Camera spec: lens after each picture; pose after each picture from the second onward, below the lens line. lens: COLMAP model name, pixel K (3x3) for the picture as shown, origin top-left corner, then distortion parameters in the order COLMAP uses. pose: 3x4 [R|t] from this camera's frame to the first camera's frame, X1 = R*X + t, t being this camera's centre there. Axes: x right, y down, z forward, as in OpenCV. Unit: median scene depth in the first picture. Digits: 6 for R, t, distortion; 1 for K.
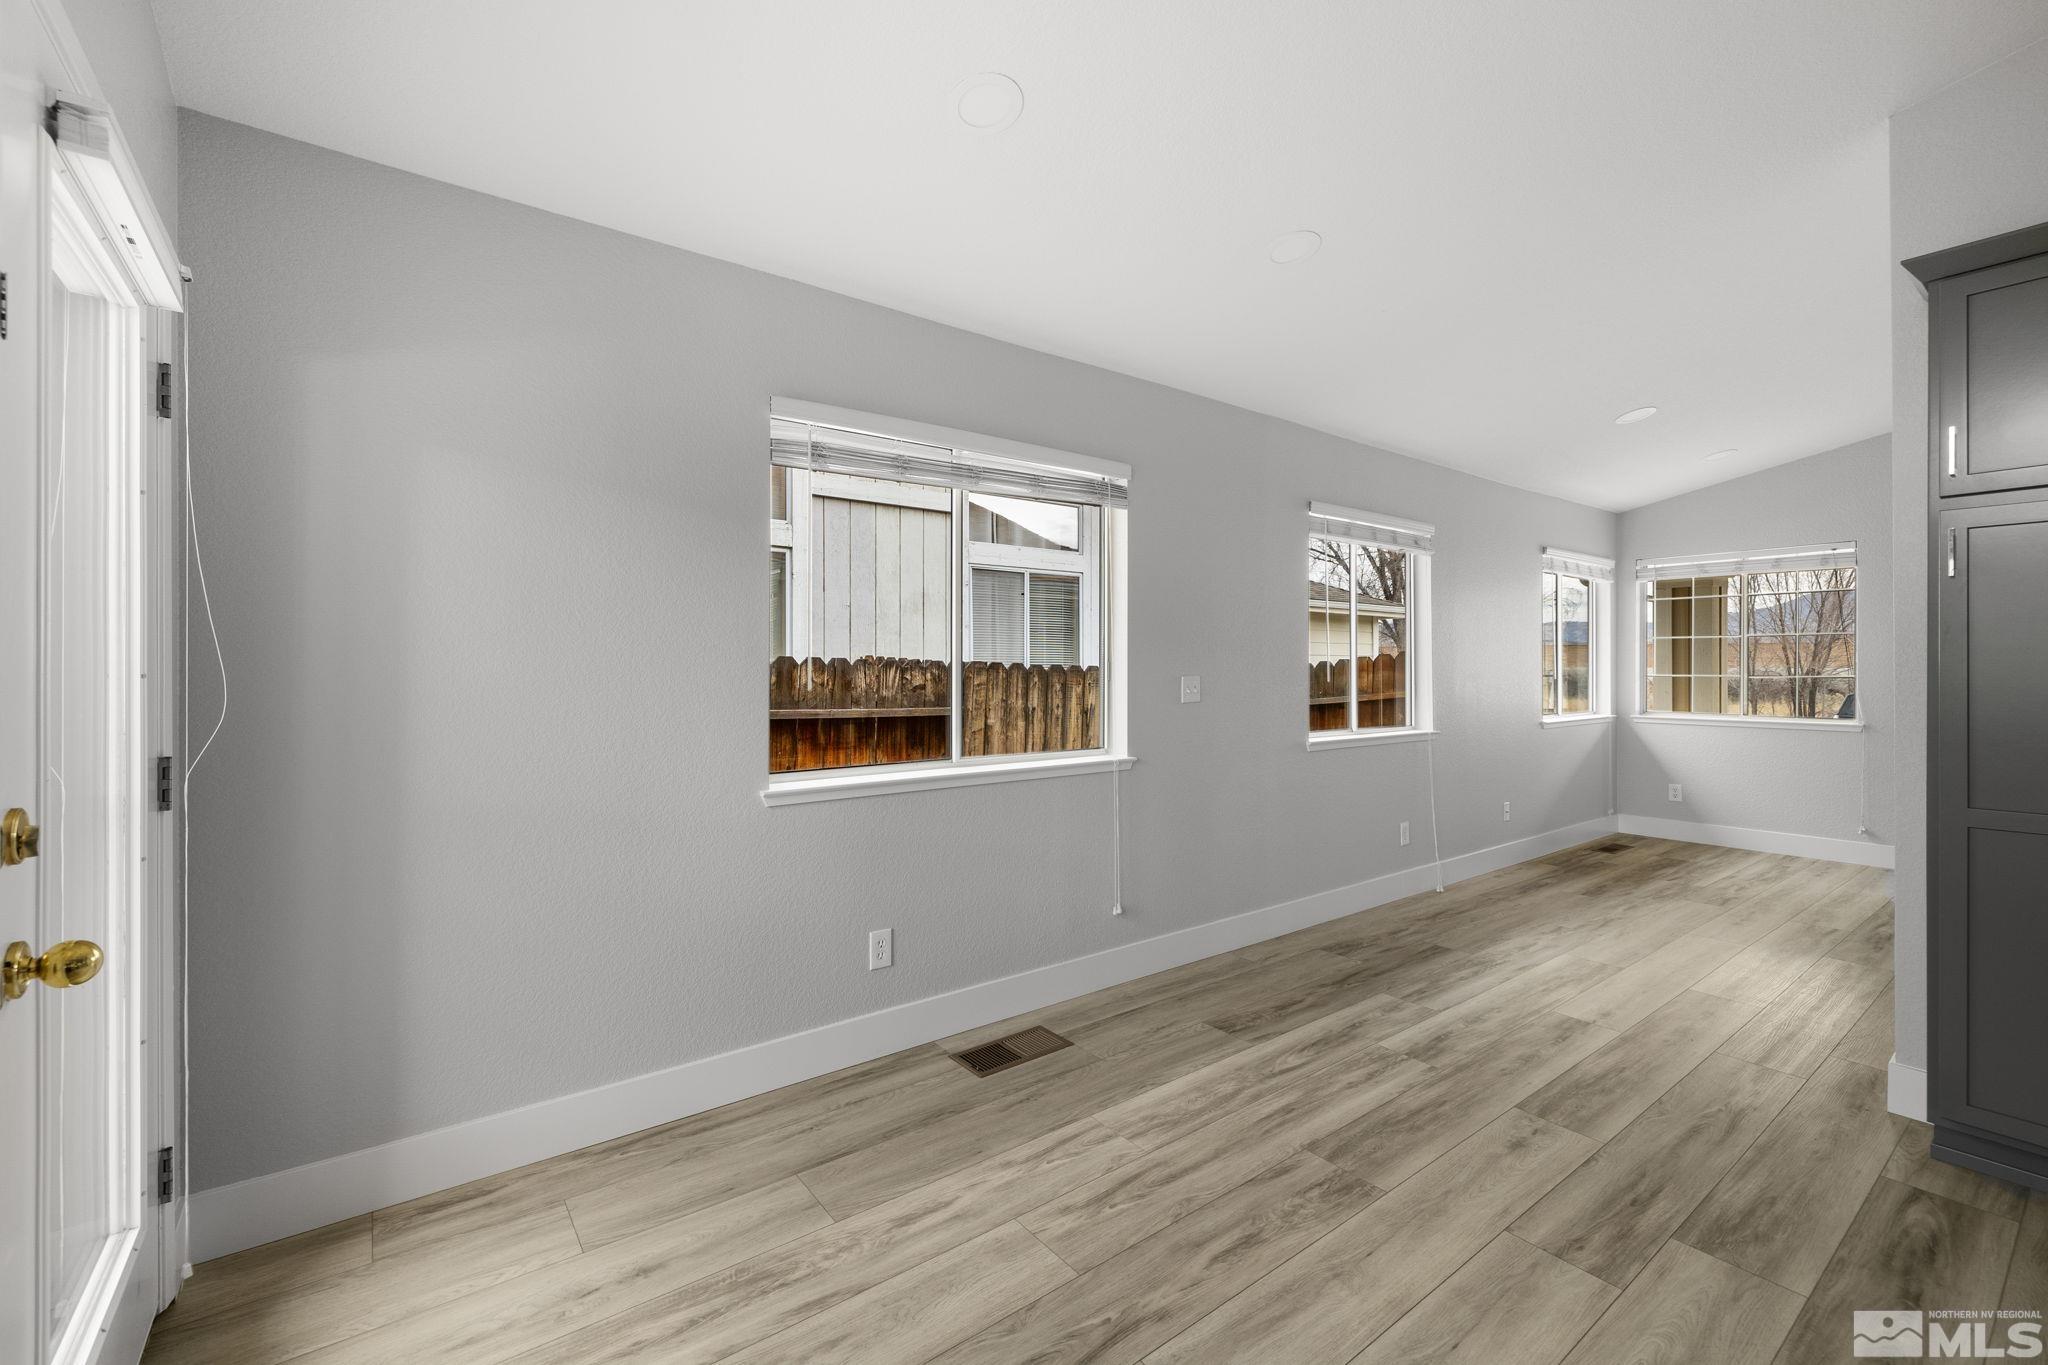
lens RADIAL K [[859.2, 0, 1000.0], [0, 859.2, 673.9], [0, 0, 1]] dist [0.001655, 0.000321]
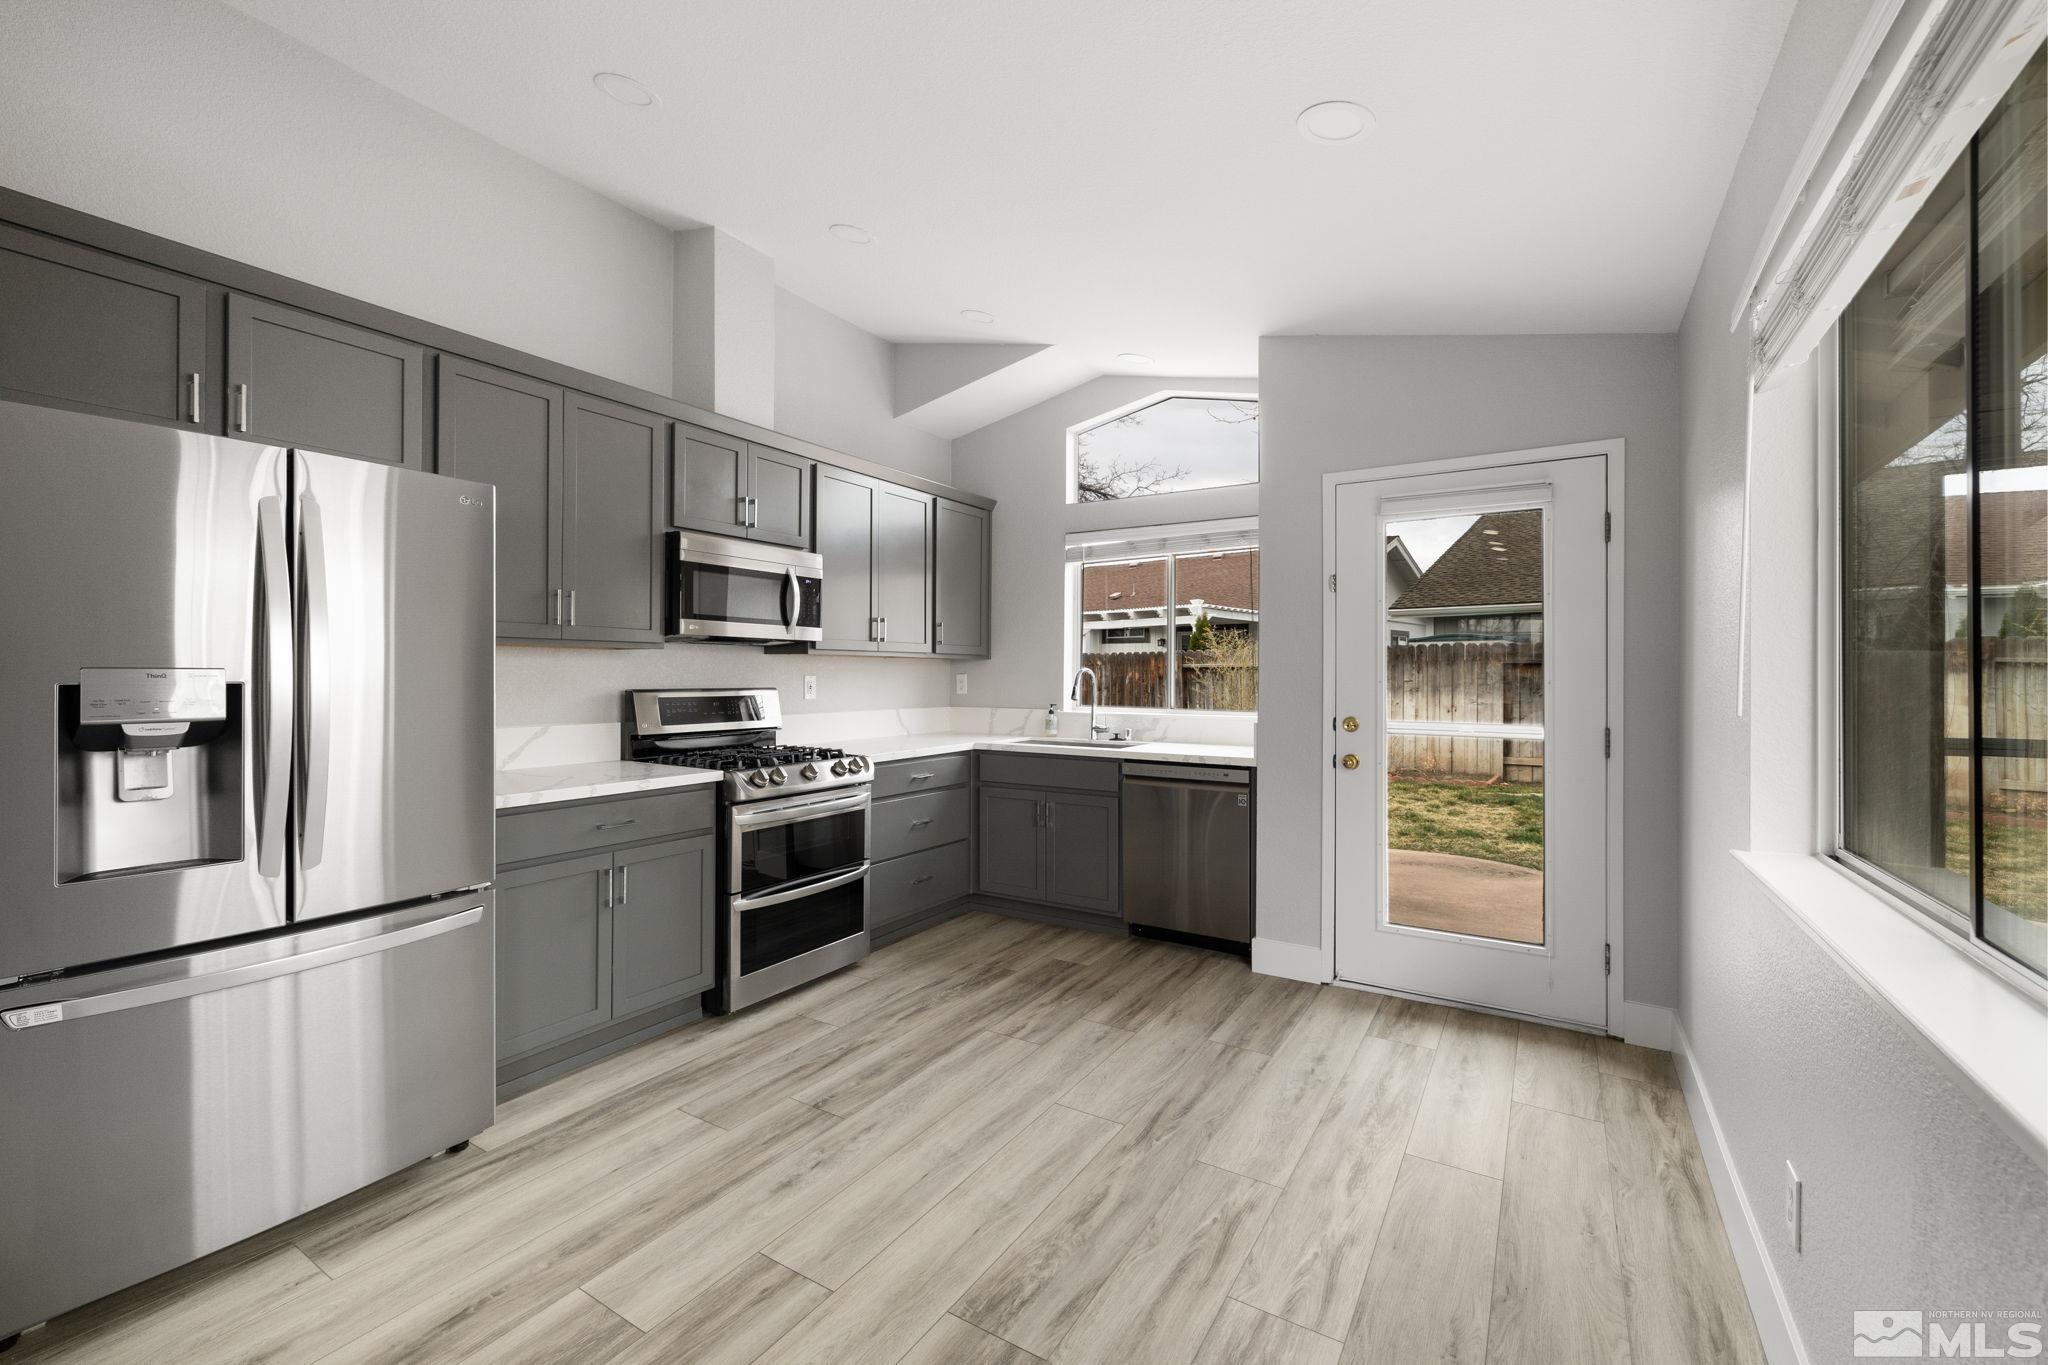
lens RADIAL K [[859.2, 0, 1008.3], [0, 859.2, 668.4], [0, 0, 1]] dist [0.001655, 0.000321]
pose [[-0.932785, -0.009701, -0.360301, 0.473819], [-0.009707, 0.999951, -0.001793, -0.009678], [0.360301, 0.001825, -0.932834, 1.213028]]
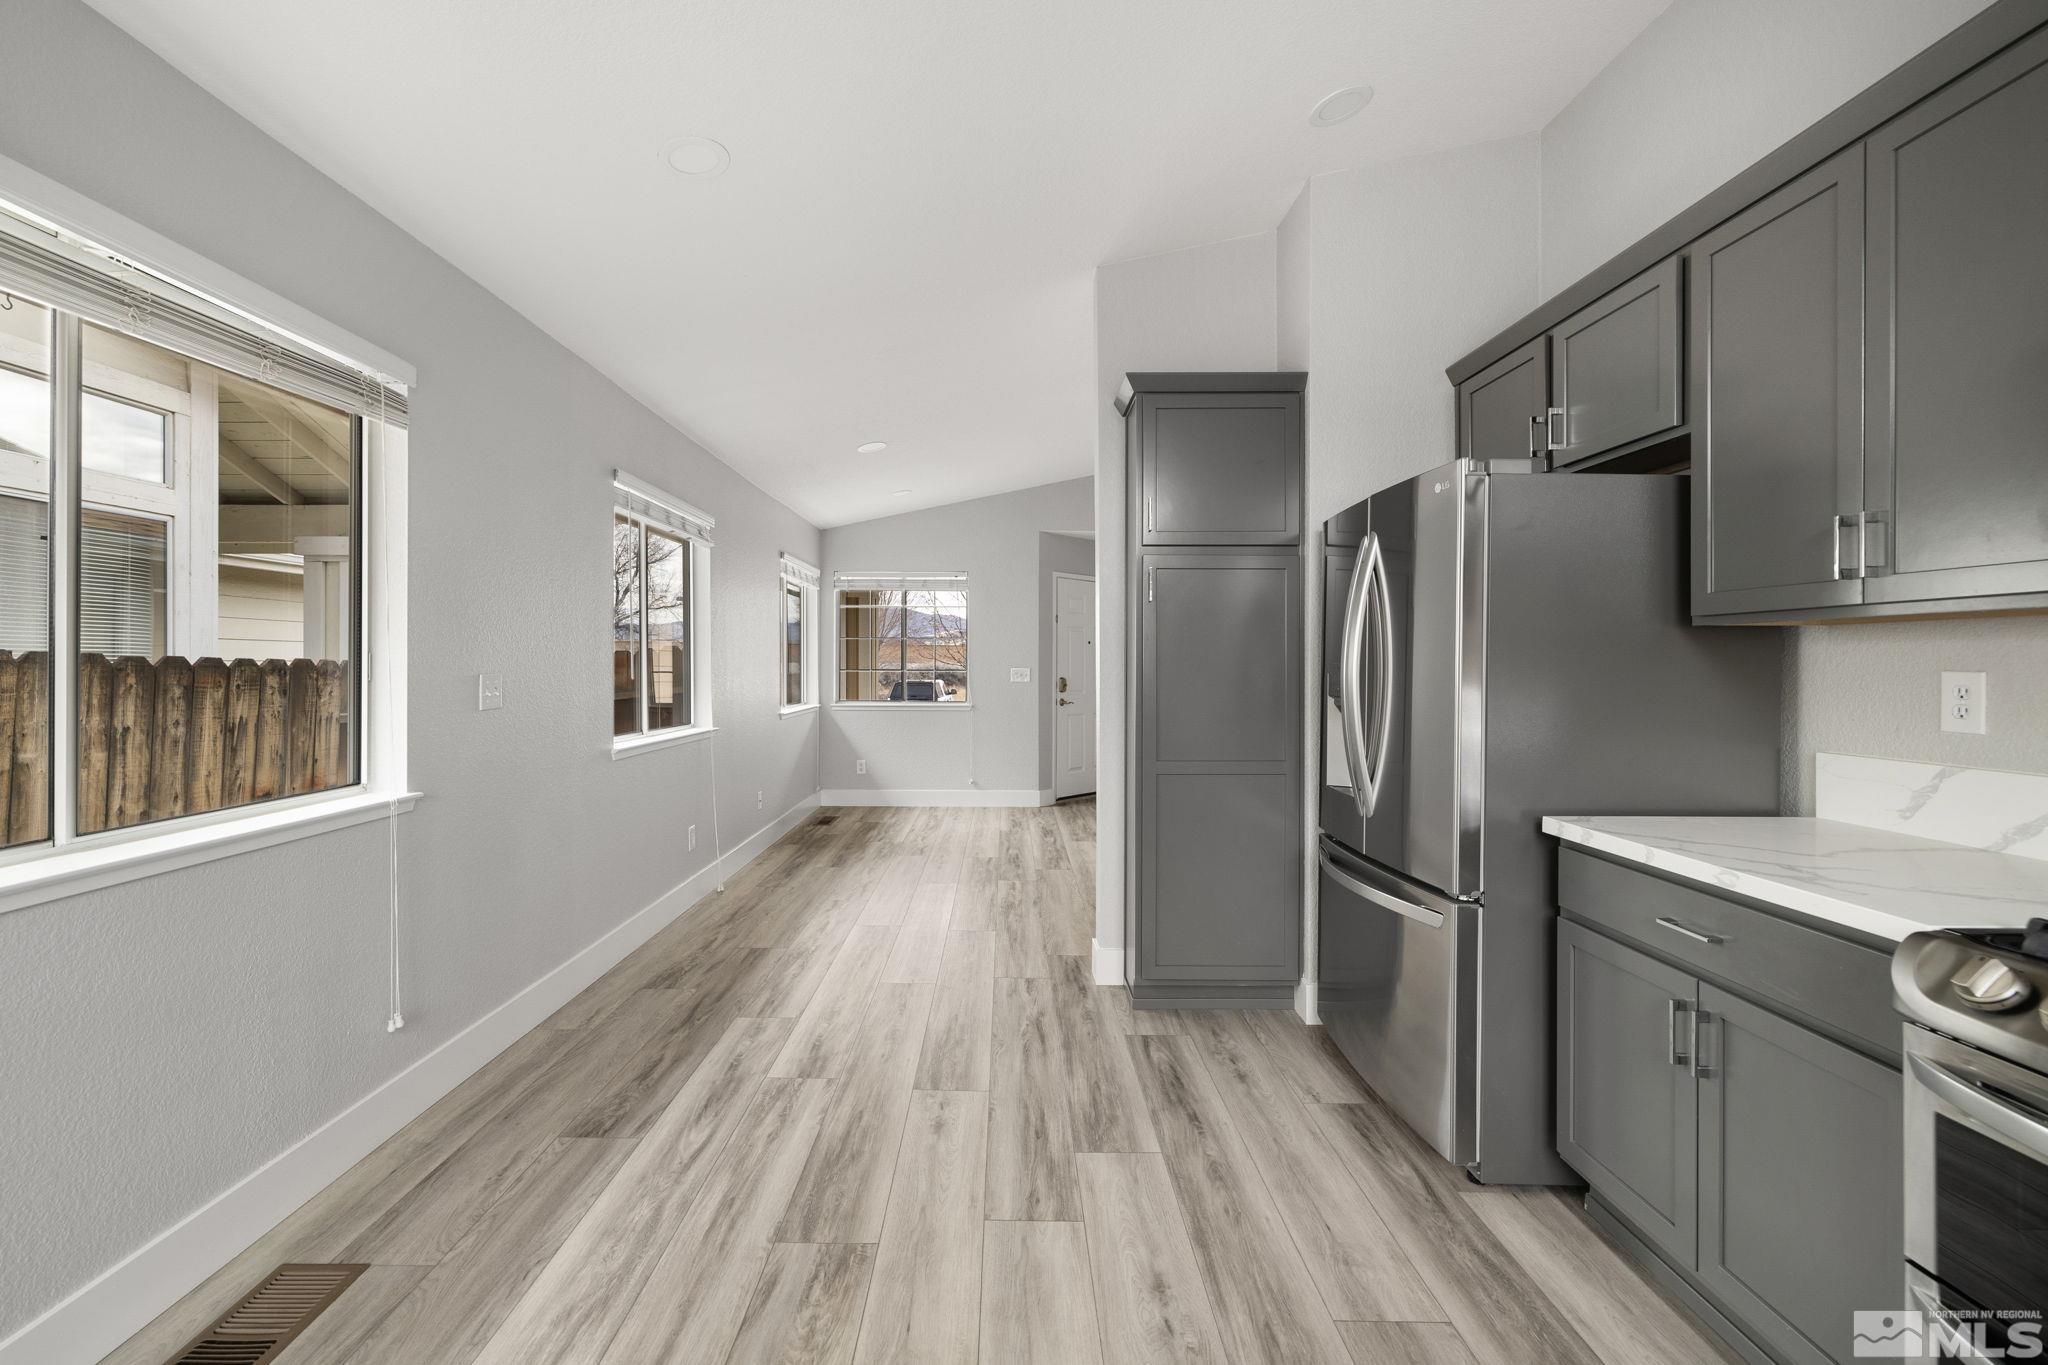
lens RADIAL K [[859.2, 0, 1008.9], [0, 859.2, 667.7], [0, 0, 1]] dist [0.001655, 0.000321]
pose [[0.592488, -0.001264, 0.805578, -0.133627], [0.002071, 0.999998, 0.000046, -0.002399], [-0.805576, 0.001641, 0.592490, 0.238135]]
